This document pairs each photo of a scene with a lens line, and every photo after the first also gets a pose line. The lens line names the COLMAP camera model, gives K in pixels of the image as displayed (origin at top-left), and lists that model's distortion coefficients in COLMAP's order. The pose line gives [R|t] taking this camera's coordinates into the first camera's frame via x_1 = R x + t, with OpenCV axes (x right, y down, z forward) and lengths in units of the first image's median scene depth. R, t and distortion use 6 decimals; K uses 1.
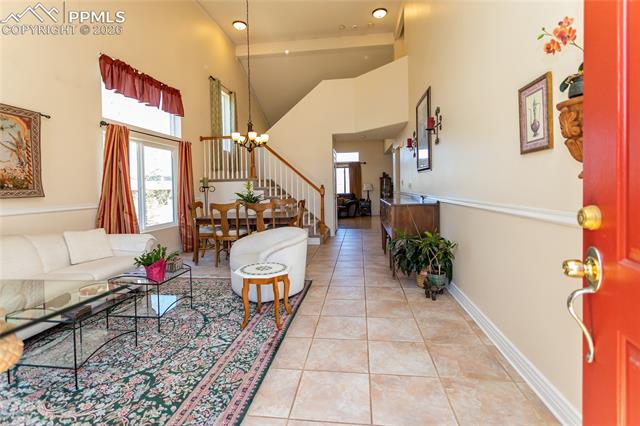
lens RADIAL K [[309.5, 0, 309.7], [0, 309.5, 187.2], [0, 0, 1]] dist [0.002350, 0.000595]
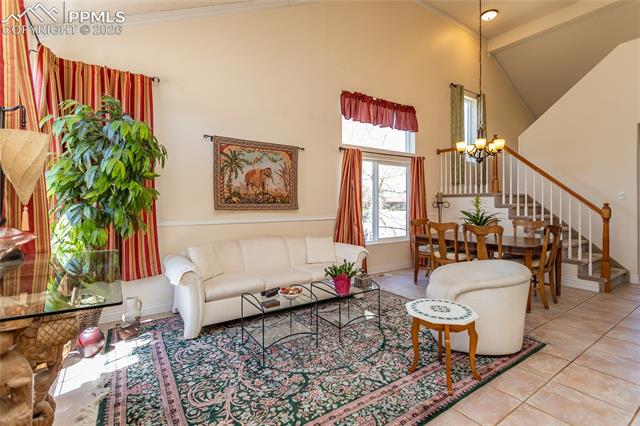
lens RADIAL K [[304.1, 0, 320.8], [0, 304.1, 197.6], [0, 0, 1]] dist [0.002231, 0.000571]
pose [[0.678823, 0.007976, -0.734259, 0.139566], [-0.011370, 0.999935, 0.000350, -0.016493], [0.734214, 0.008112, 0.678870, 0.142138]]
